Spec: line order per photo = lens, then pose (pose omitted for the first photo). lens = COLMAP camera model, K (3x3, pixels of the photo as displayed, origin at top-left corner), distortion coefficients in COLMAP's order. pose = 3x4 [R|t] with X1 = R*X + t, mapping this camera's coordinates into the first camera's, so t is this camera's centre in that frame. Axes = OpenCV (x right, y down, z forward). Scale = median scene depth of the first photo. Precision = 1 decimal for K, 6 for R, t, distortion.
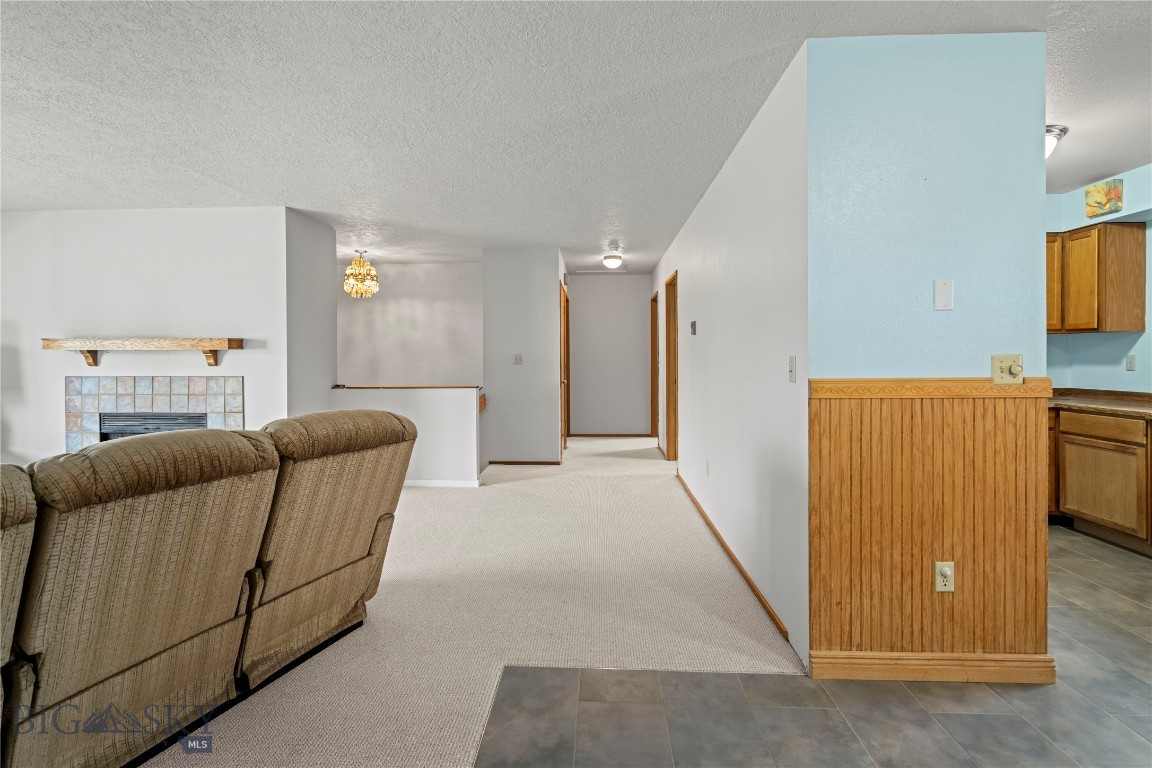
lens RADIAL K [[527.5, 0, 577.6], [0, 527.5, 360.6], [0, 0, 1]] dist [-0.001602, 0.000020]
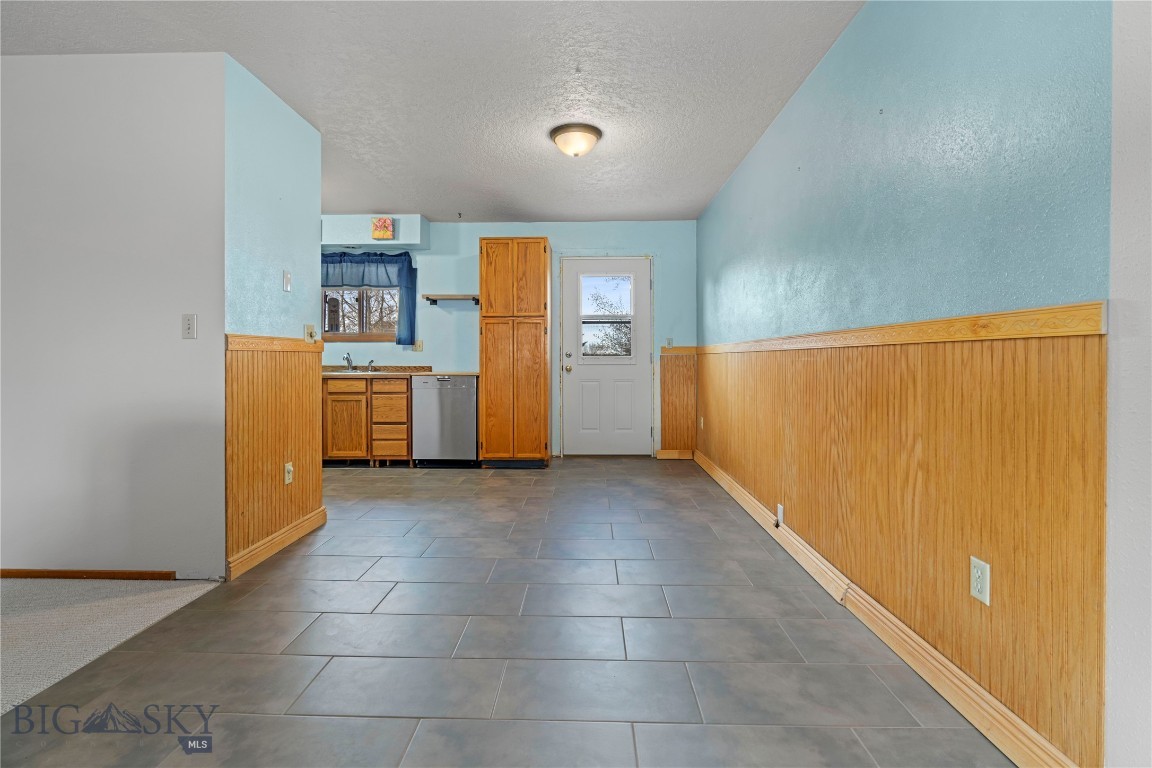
lens RADIAL K [[527.5, 0, 574.9], [0, 527.5, 363.0], [0, 0, 1]] dist [-0.001602, 0.000020]
pose [[-0.018817, -0.001997, 0.999821, -0.778542], [0.009017, 0.999957, 0.002167, 0.106604], [-0.999782, 0.009056, -0.018798, 0.227443]]
